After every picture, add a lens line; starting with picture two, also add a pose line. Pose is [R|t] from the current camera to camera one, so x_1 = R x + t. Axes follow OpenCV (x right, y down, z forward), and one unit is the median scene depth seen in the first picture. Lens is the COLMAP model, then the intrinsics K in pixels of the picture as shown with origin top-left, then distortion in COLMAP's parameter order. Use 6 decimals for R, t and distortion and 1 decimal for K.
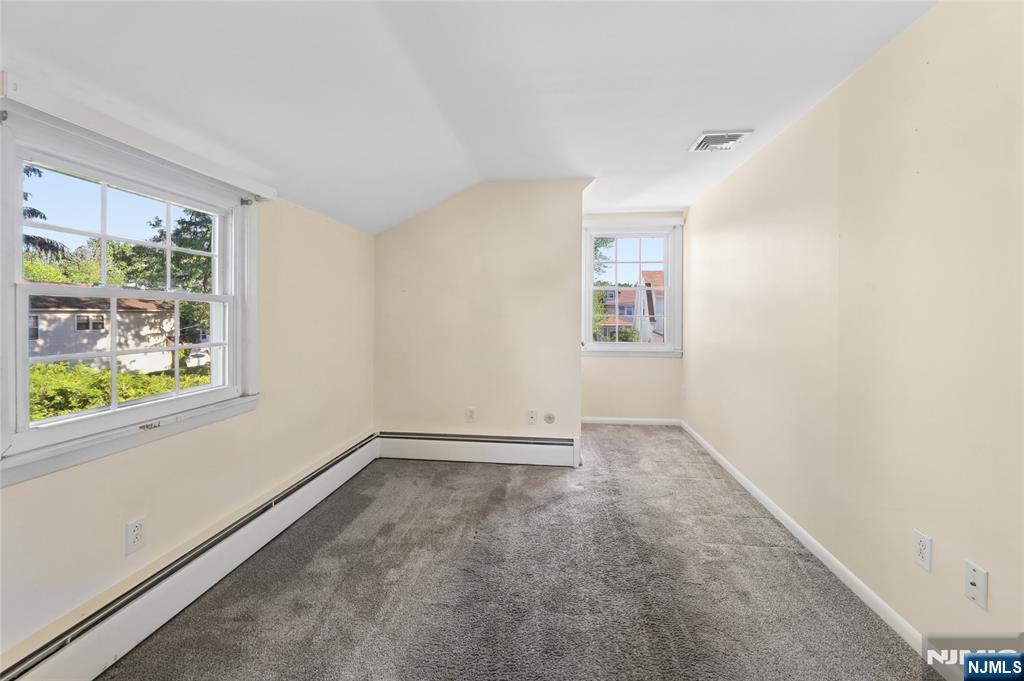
lens RADIAL K [[428.1, 0, 512.0], [0, 428.1, 310.2], [0, 0, 1]] dist [-0.000271, -0.000242]
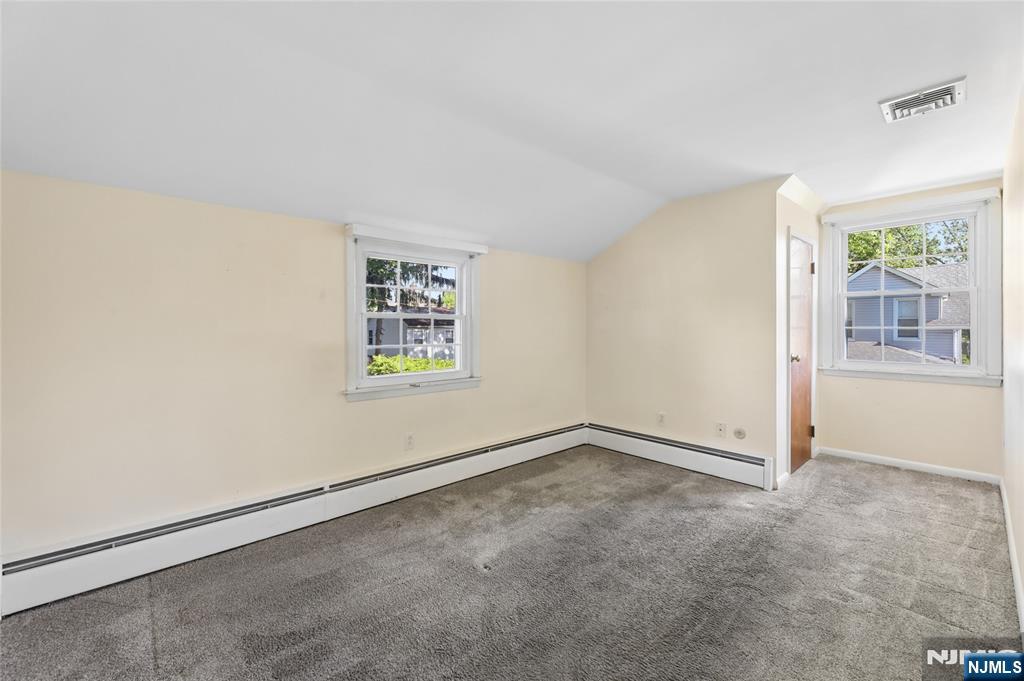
lens RADIAL K [[425.3, 0, 510.1], [0, 425.3, 322.2], [0, 0, 1]] dist [-0.000571, -0.000185]
pose [[0.749207, -0.012919, -0.662210, 0.406600], [0.009242, 0.999916, -0.009051, 0.006255], [0.662272, 0.000661, 0.749263, -0.073997]]
